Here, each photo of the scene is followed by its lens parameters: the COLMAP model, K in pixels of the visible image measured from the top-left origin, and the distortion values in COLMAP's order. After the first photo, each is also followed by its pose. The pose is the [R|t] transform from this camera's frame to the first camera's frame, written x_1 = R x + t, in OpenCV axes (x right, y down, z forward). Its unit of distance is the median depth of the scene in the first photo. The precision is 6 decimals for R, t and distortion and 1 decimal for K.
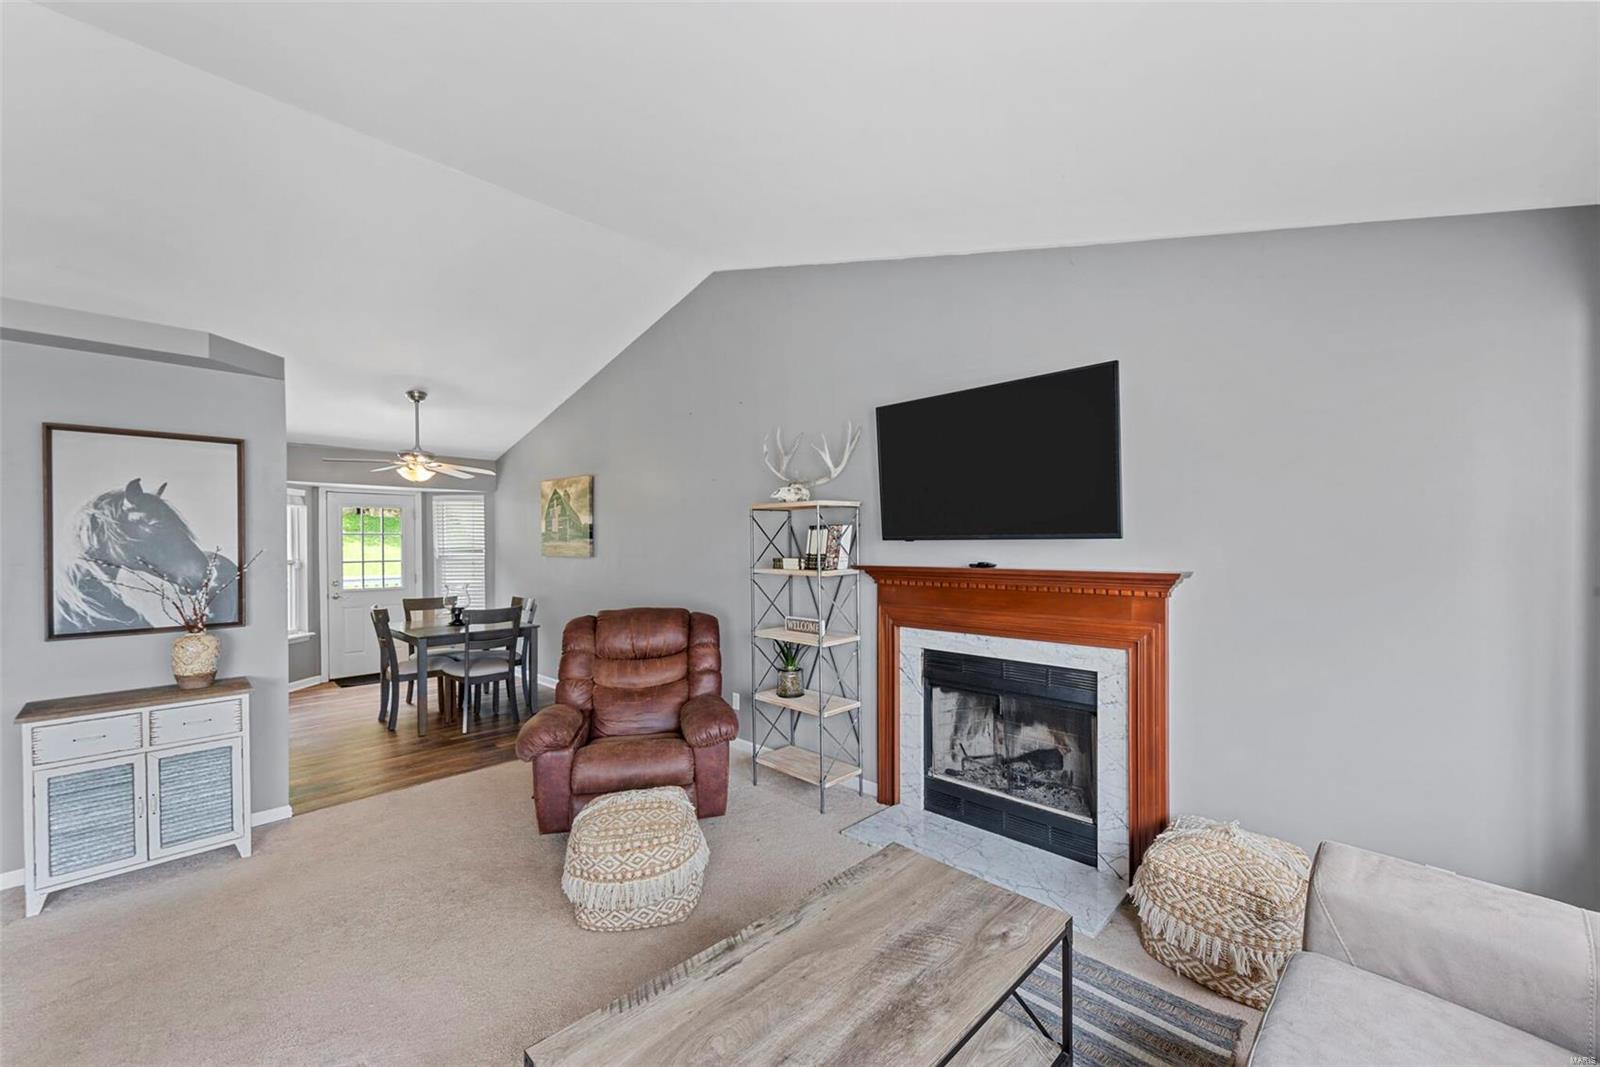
lens RADIAL K [[637.1, 0, 814.3], [0, 637.1, 553.2], [0, 0, 1]] dist [0.023478, -0.005539]
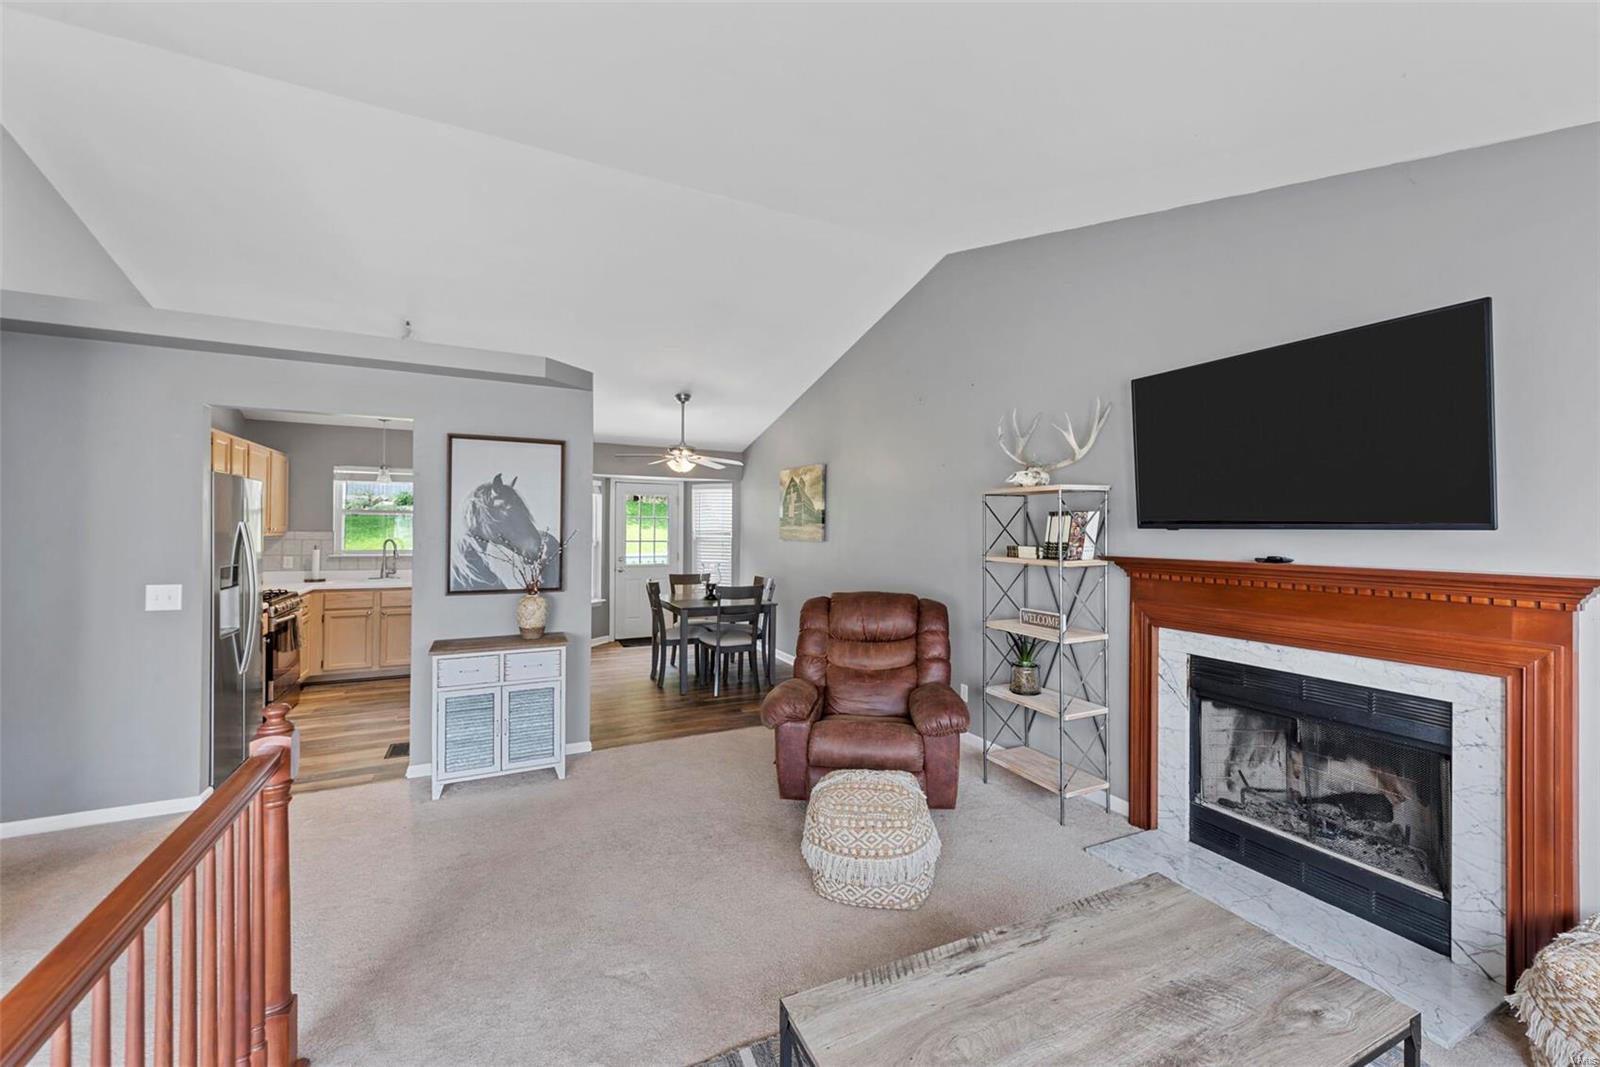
lens RADIAL K [[643.5, 0, 811.2], [0, 643.5, 531.9], [0, 0, 1]] dist [0.020398, -0.004189]
pose [[0.940964, 0.014641, -0.338190, -0.018723], [-0.018675, 0.999788, -0.008679, 0.000916], [0.337991, 0.014482, 0.941038, -0.003684]]
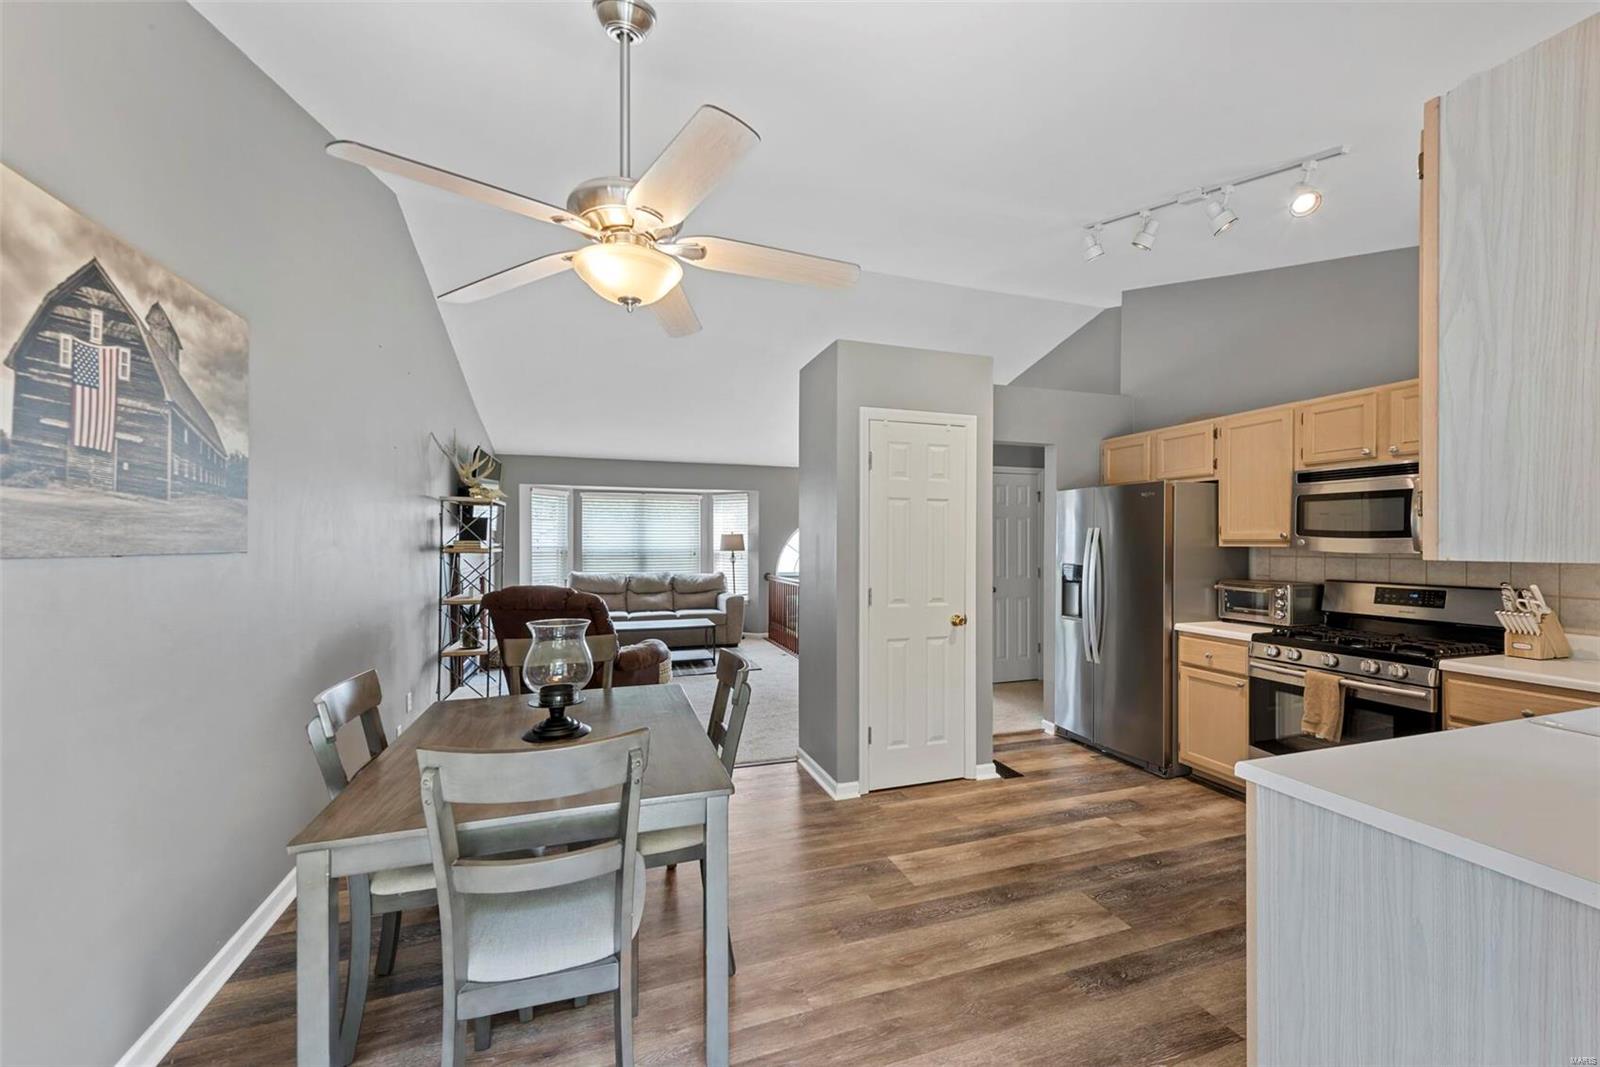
lens RADIAL K [[633.7, 0, 816.7], [0, 633.7, 537.6], [0, 0, 1]] dist [0.011315, -0.000112]
pose [[-0.889551, 0.005586, 0.456801, -1.470964], [0.011074, 0.999895, 0.009338, -0.002617], [-0.456701, 0.013365, -0.889520, 2.167417]]
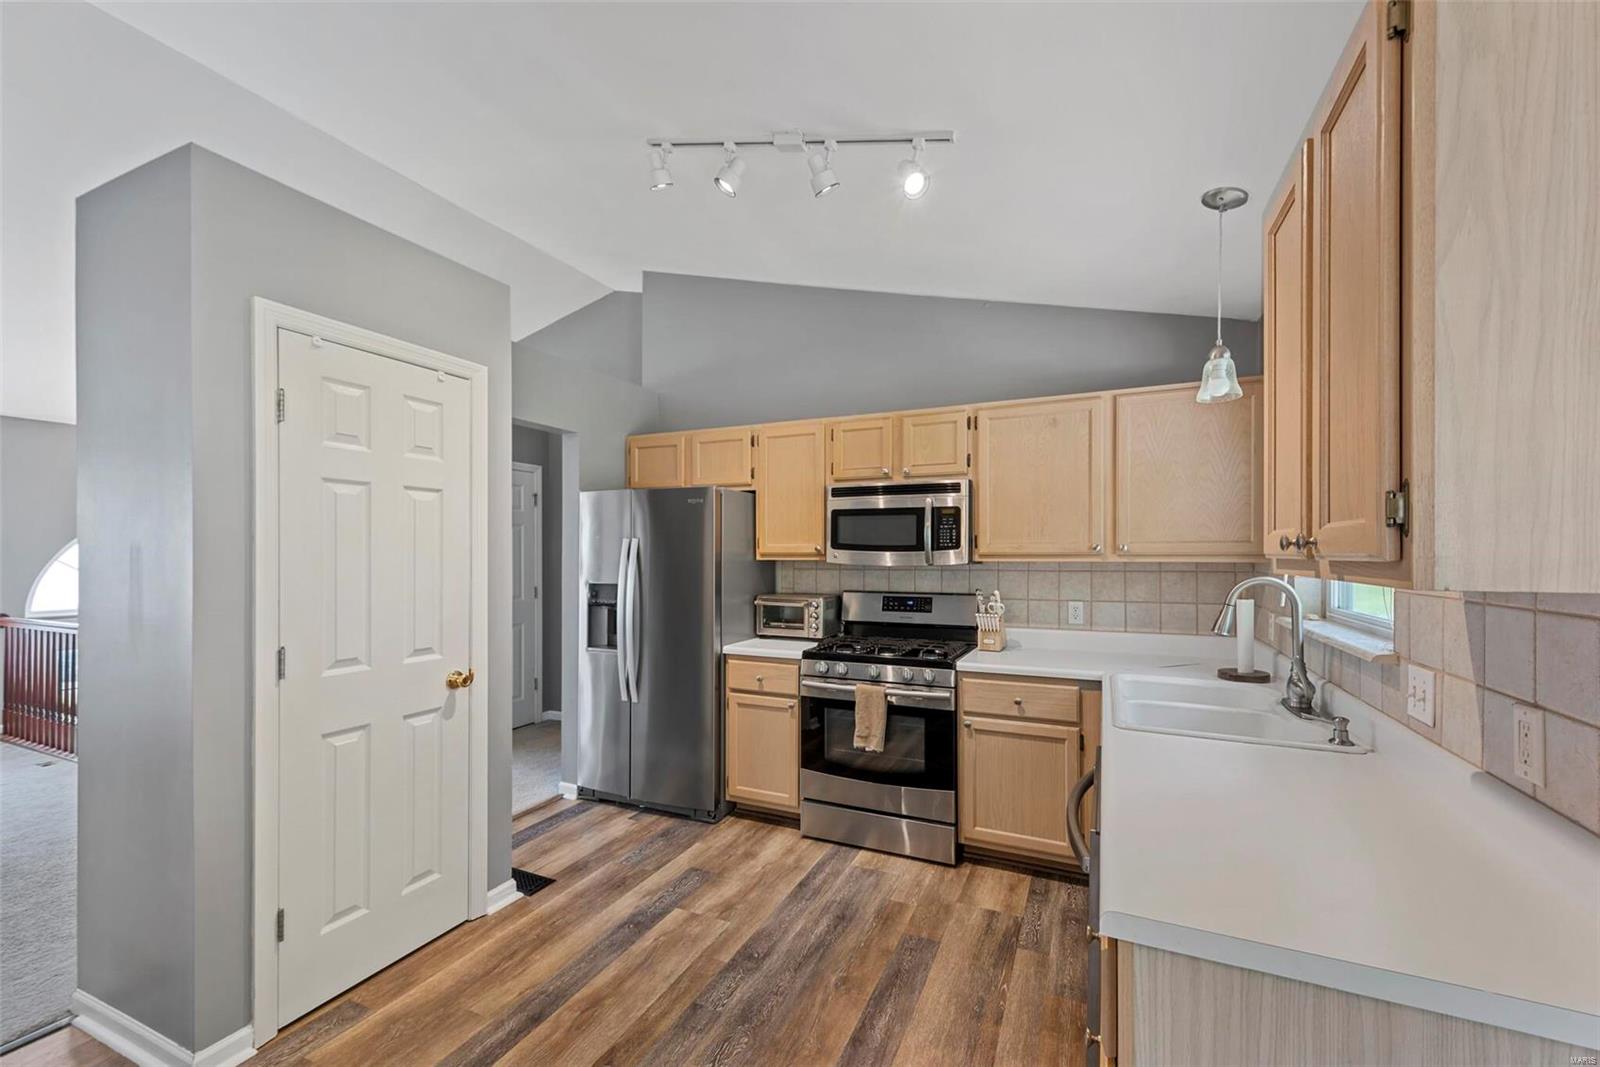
lens RADIAL K [[637.1, 0, 814.3], [0, 637.1, 553.2], [0, 0, 1]] dist [0.023478, -0.005539]
pose [[-0.944810, 0.005609, -0.327571, -1.326177], [-0.001331, 0.999779, 0.020959, -0.002408], [0.327616, 0.020238, -0.944594, 1.882006]]
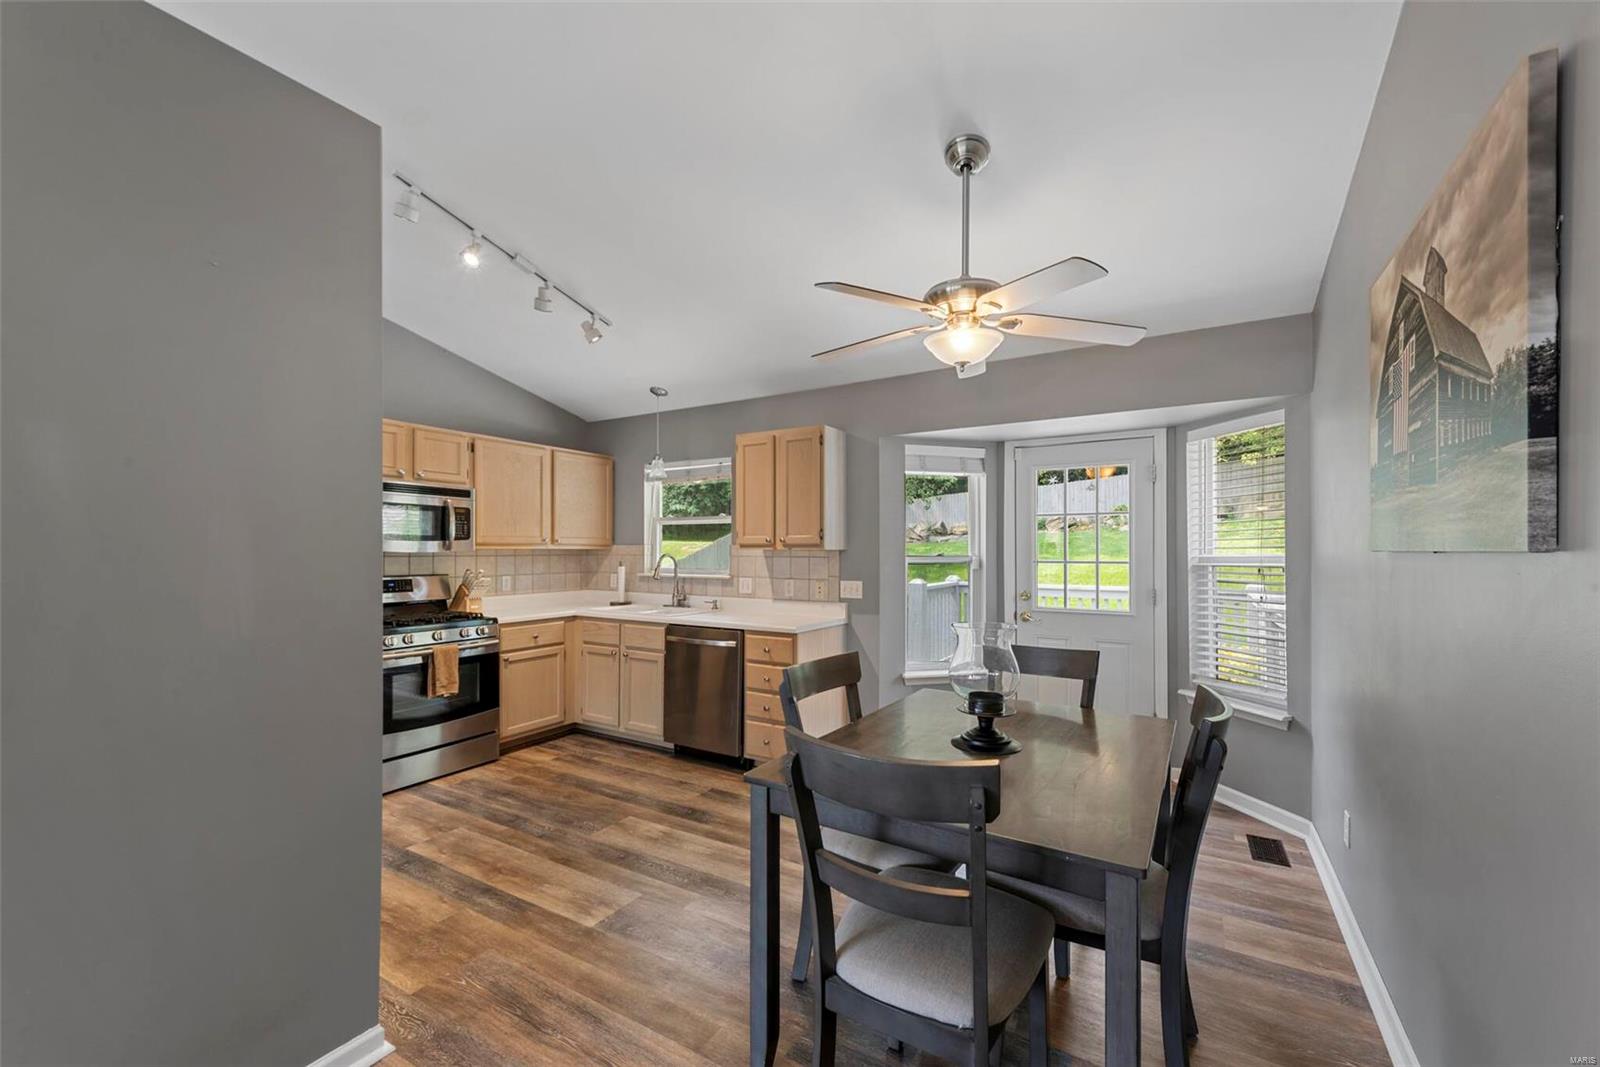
lens RADIAL K [[645.3, 0, 819.6], [0, 645.3, 534.2], [0, 0, 1]] dist [0.024259, -0.007383]
pose [[0.227059, -0.020861, -0.973657, -0.427108], [-0.023486, 0.999362, -0.026889, 0.018890], [0.973598, 0.028973, 0.226424, 1.455614]]
